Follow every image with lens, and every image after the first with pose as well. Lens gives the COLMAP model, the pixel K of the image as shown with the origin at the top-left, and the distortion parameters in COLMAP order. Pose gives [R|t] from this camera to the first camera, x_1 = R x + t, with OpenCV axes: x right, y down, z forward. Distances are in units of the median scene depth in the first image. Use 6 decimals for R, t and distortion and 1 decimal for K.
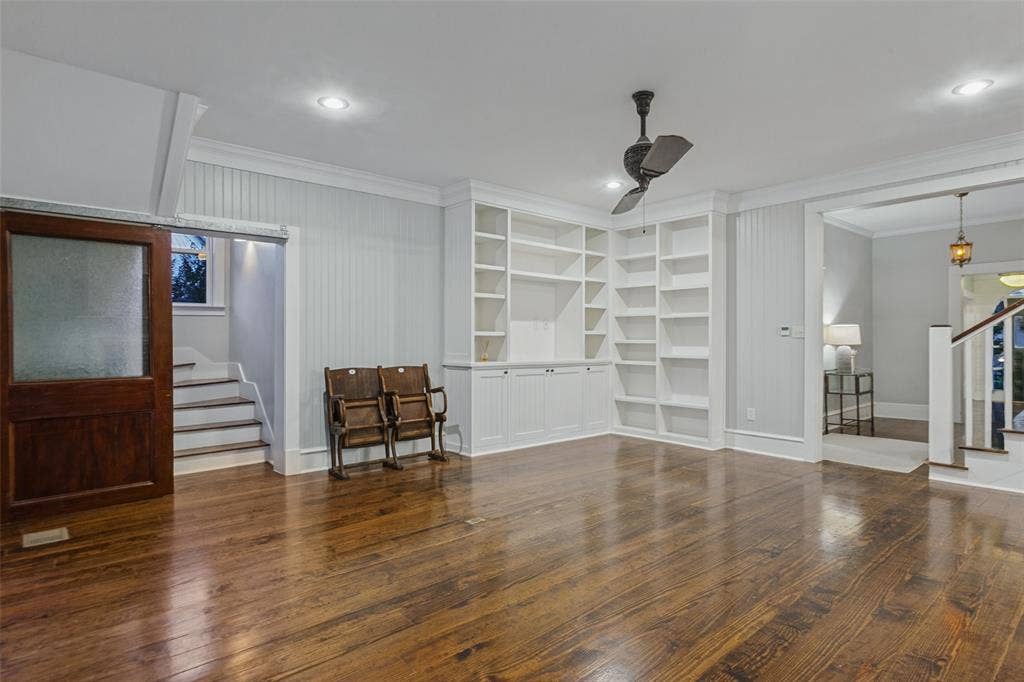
lens RADIAL K [[541.5, 0, 512.0], [0, 541.5, 341.0], [0, 0, 1]] dist [-0.003769, -0.000899]
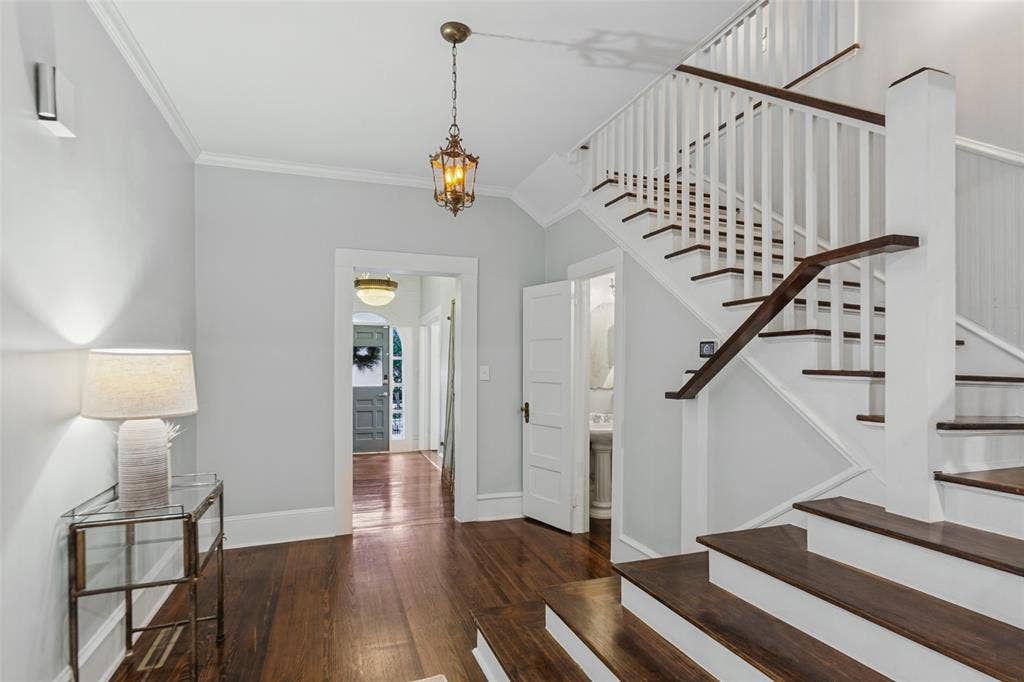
lens RADIAL K [[535.9, 0, 519.9], [0, 535.9, 368.2], [0, 0, 1]] dist [-0.002049, -0.000436]
pose [[0.346864, 0.006949, 0.937890, 0.549075], [0.000353, 0.999972, -0.007540, -0.021836], [-0.937915, 0.002947, 0.346852, 0.942927]]
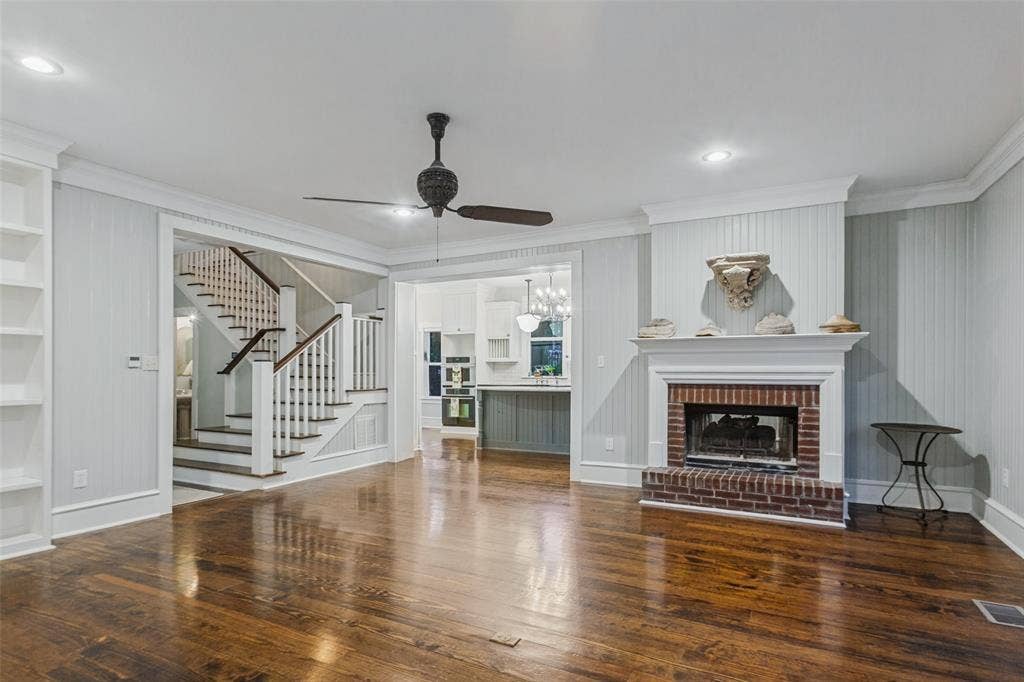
lens RADIAL K [[535.9, 0, 519.9], [0, 535.9, 368.2], [0, 0, 1]] dist [-0.002049, -0.000436]
pose [[-0.373027, 0.003261, 0.927815, -0.447753], [0.003643, 0.999991, -0.002050, -0.005118], [-0.927813, 0.002615, -0.373036, 0.786320]]
